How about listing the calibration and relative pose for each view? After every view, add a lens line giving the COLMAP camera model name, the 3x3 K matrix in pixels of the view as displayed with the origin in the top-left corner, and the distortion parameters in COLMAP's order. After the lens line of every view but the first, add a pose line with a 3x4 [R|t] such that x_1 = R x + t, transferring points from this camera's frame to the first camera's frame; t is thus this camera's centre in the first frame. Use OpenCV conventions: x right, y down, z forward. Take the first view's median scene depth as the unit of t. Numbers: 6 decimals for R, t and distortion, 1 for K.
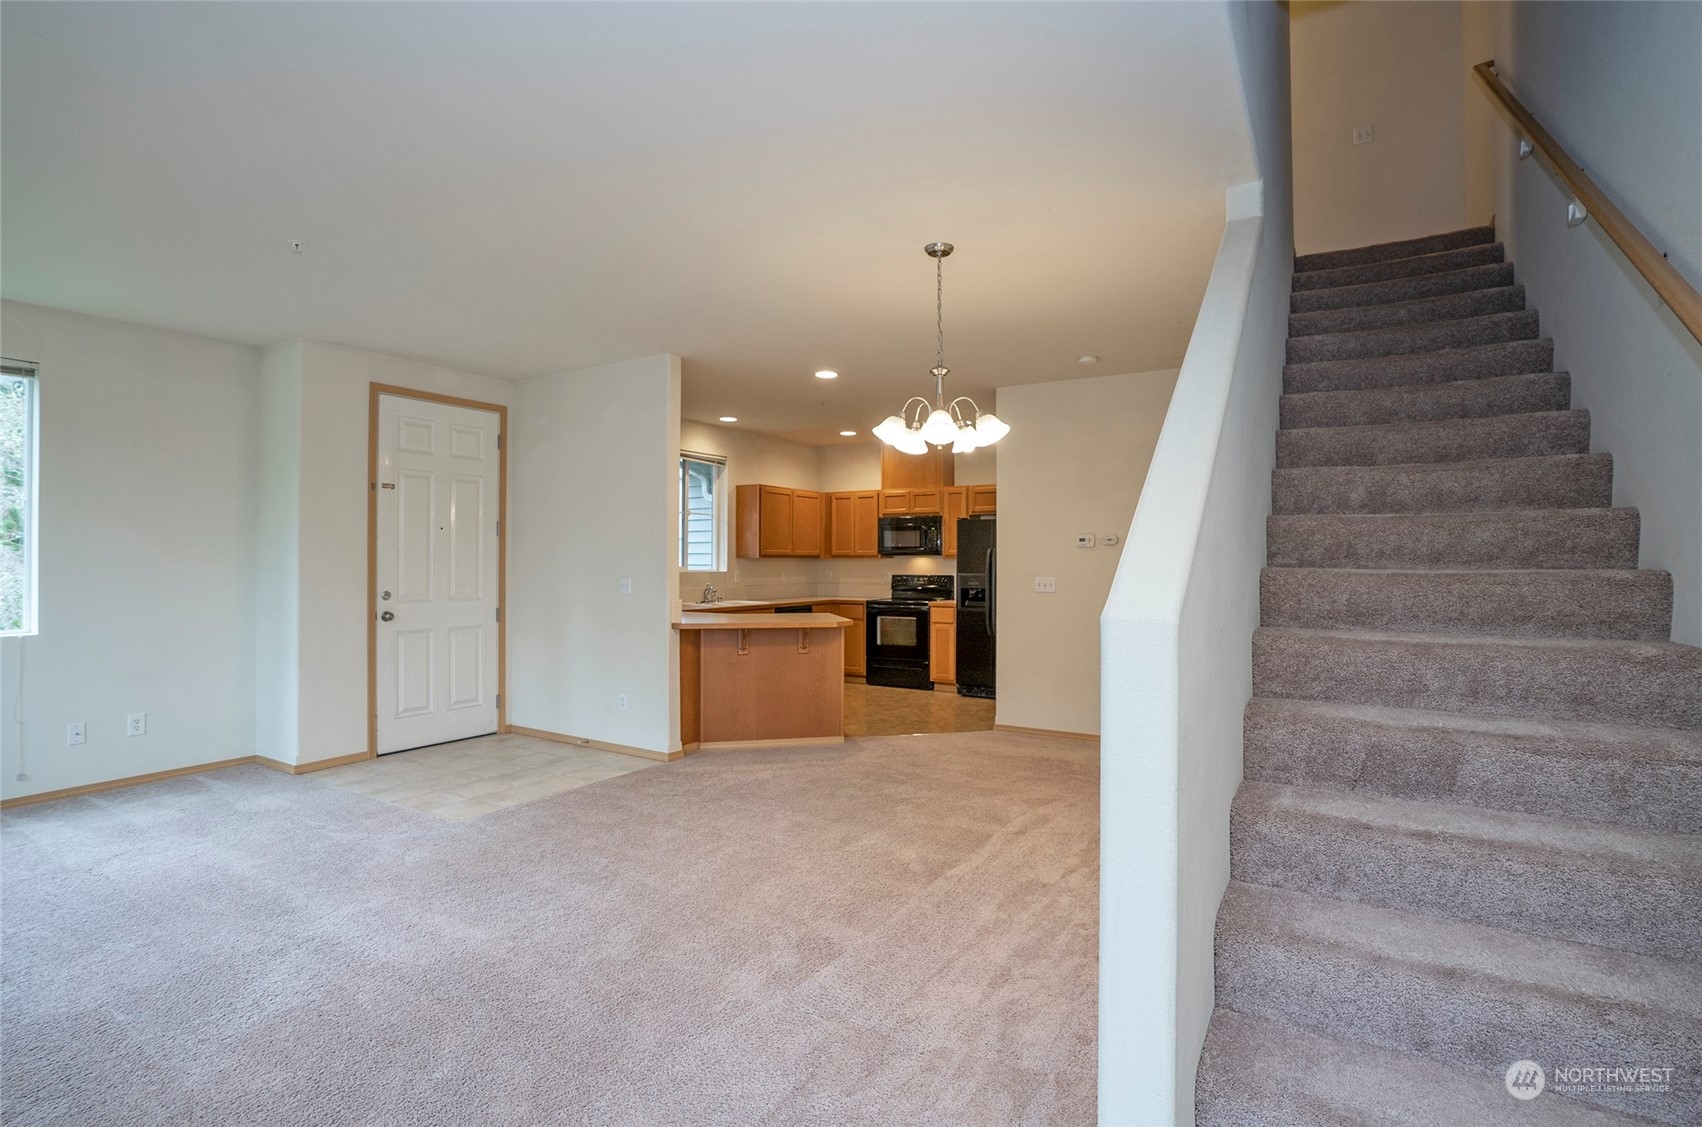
lens RADIAL K [[812.4, 0, 860.3], [0, 812.4, 542.7], [0, 0, 1]] dist [-0.066215, 0.030880]
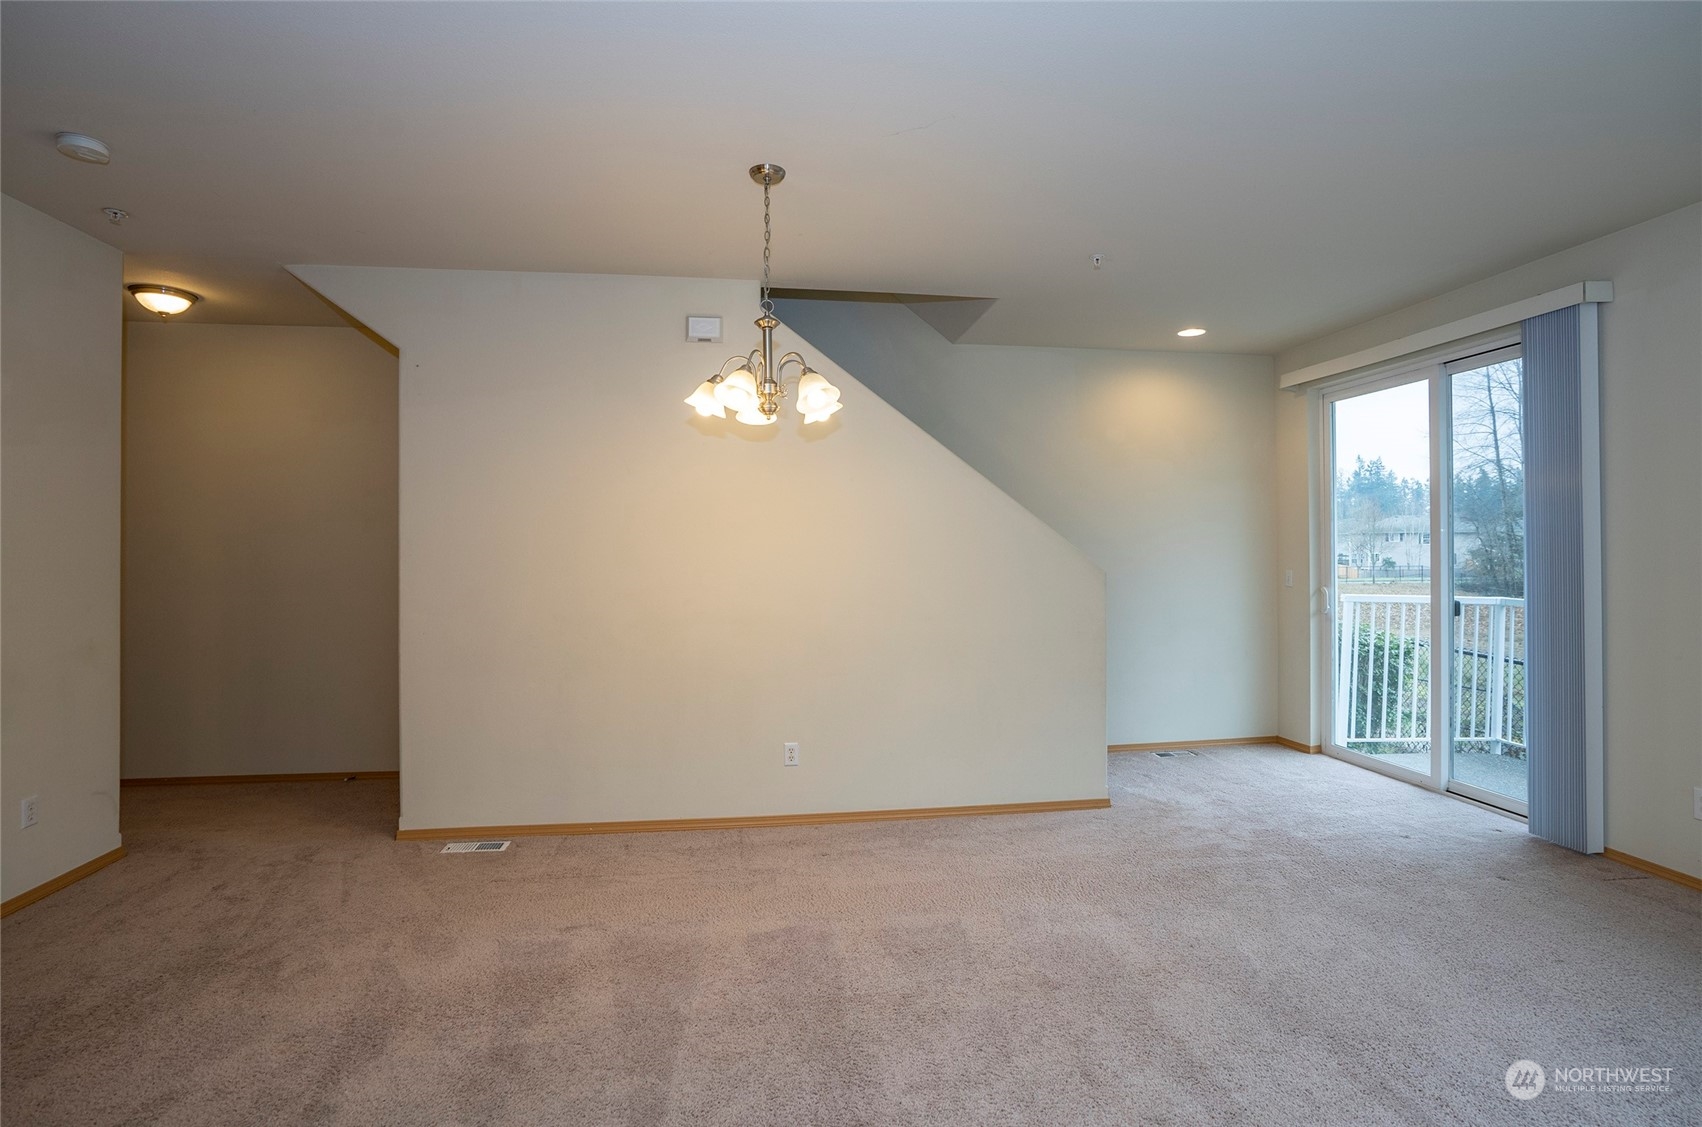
lens RADIAL K [[821.5, 0, 849.4], [0, 821.5, 542.7], [0, 0, 1]] dist [-0.066147, 0.032259]
pose [[-0.633508, 0.010226, 0.773668, -0.353808], [-0.014732, 0.999572, -0.025275, 0.016899], [-0.773596, -0.027410, -0.633086, 0.875202]]
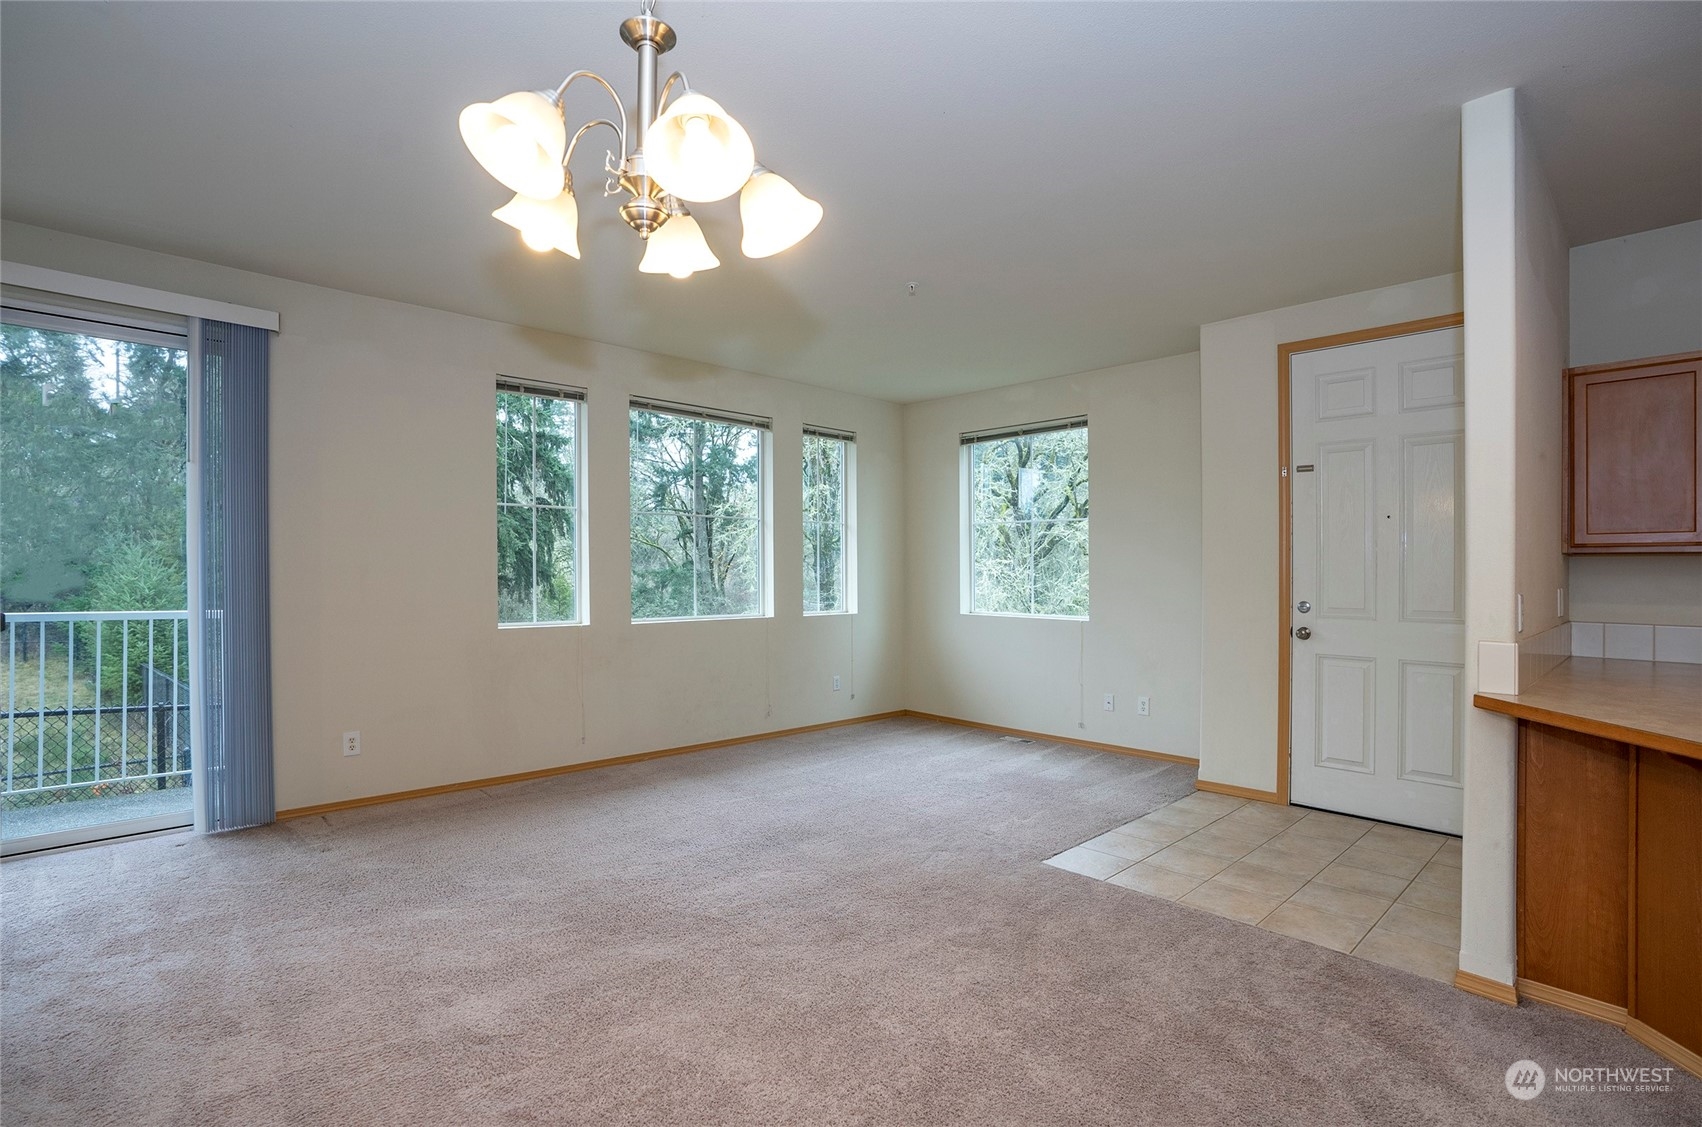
lens RADIAL K [[805.4, 0, 853.1], [0, 805.4, 572.8], [0, 0, 1]] dist [-0.057391, 0.030282]
pose [[-0.262374, -0.000838, -0.964966, 0.262733], [0.015056, 0.999874, -0.004962, 0.027214], [0.964849, -0.015830, -0.262329, 0.714770]]
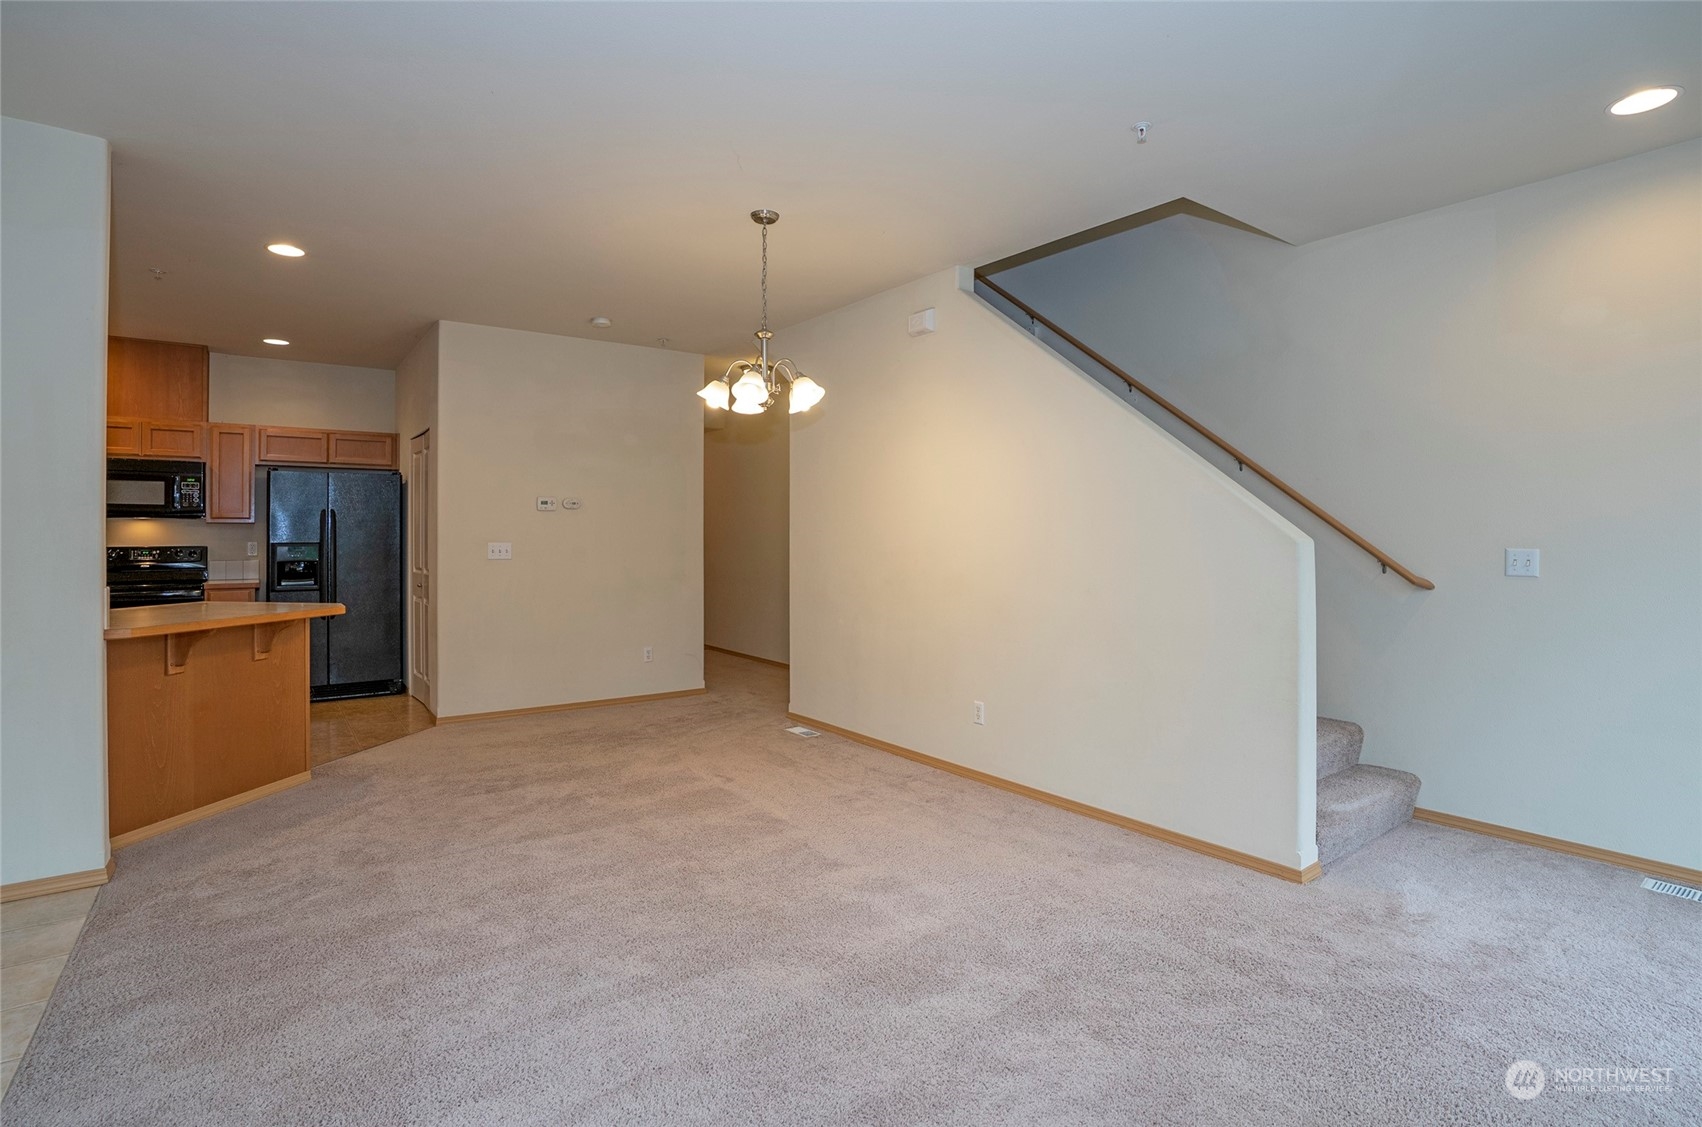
lens RADIAL K [[839.3, 0, 867.8], [0, 839.3, 526.9], [0, 0, 1]] dist [-0.076585, 0.033190]
pose [[0.372512, 0.007017, 0.928001, -0.504230], [-0.019679, 0.999806, 0.000340, 0.017219], [-0.927819, -0.018389, 0.372577, 0.290909]]
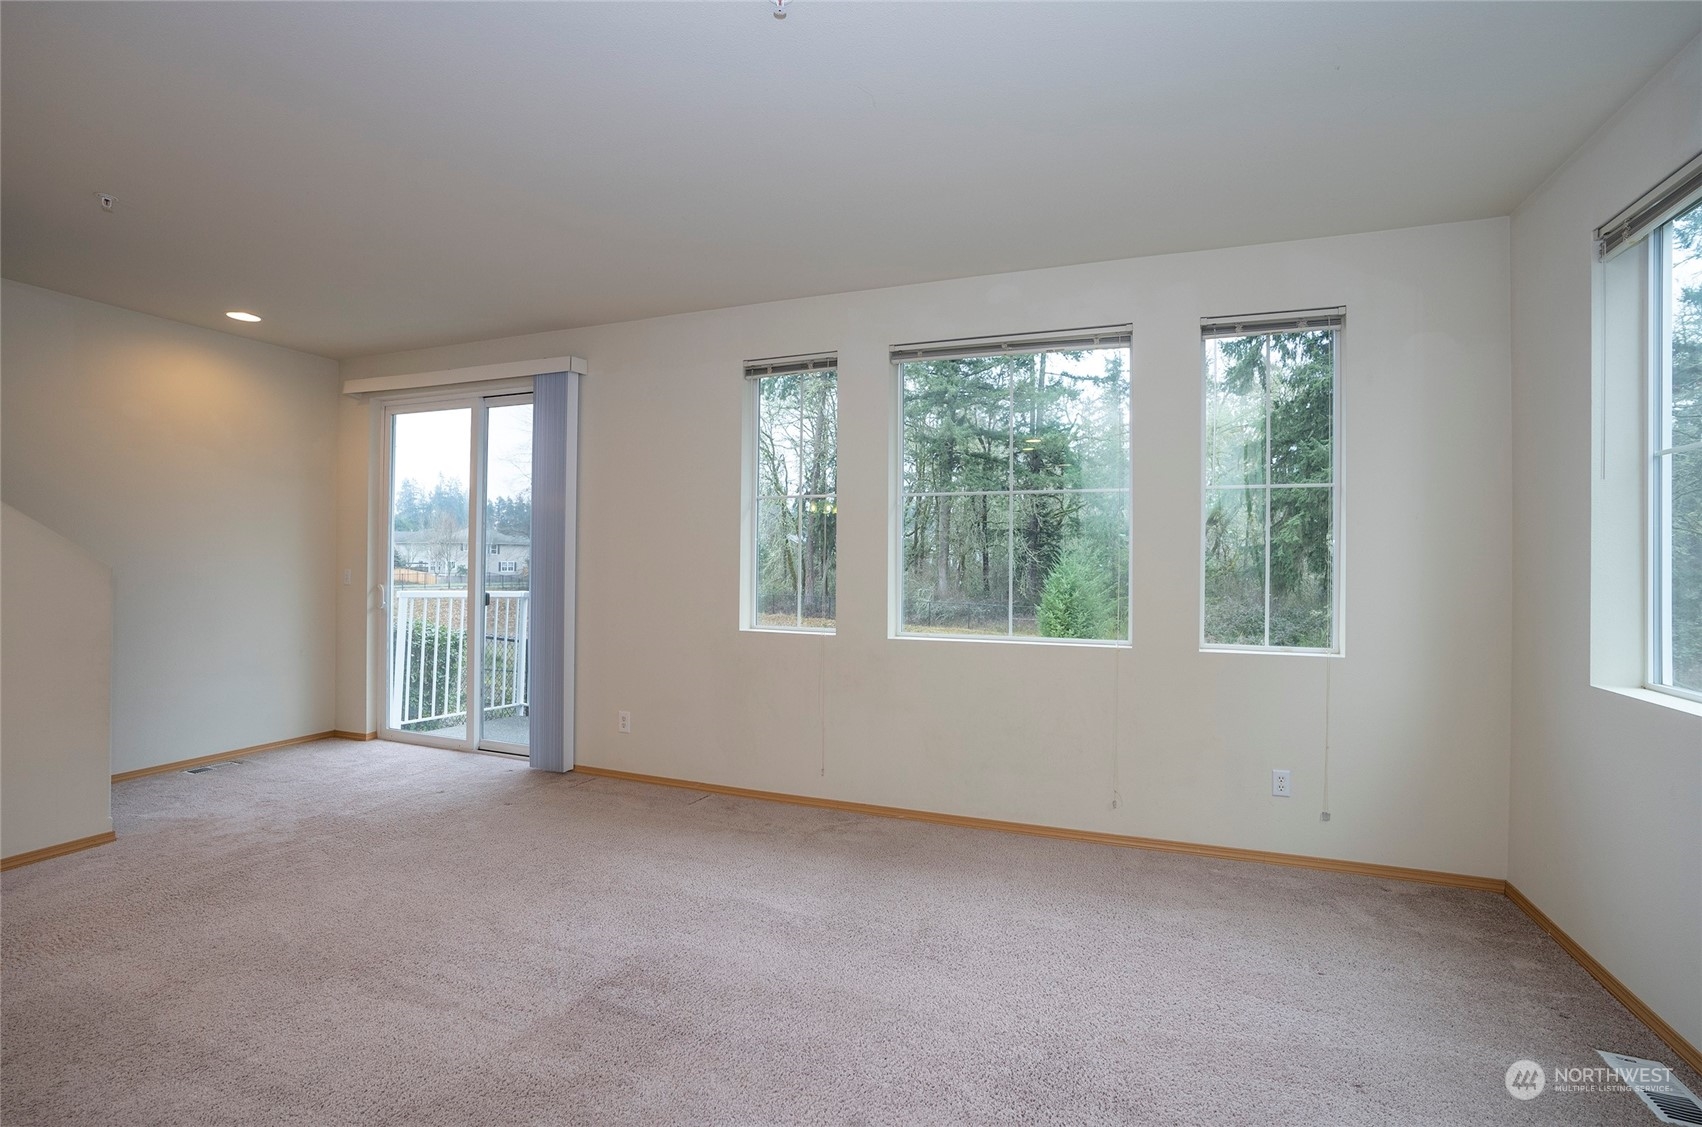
lens RADIAL K [[785.4, 0, 855.7], [0, 785.4, 562.6], [0, 0, 1]] dist [-0.059253, 0.027646]
pose [[-0.984673, -0.011902, -0.174006, -0.395694], [-0.007945, 0.999694, -0.023416, 0.026619], [0.174231, -0.021675, -0.984466, 0.910187]]
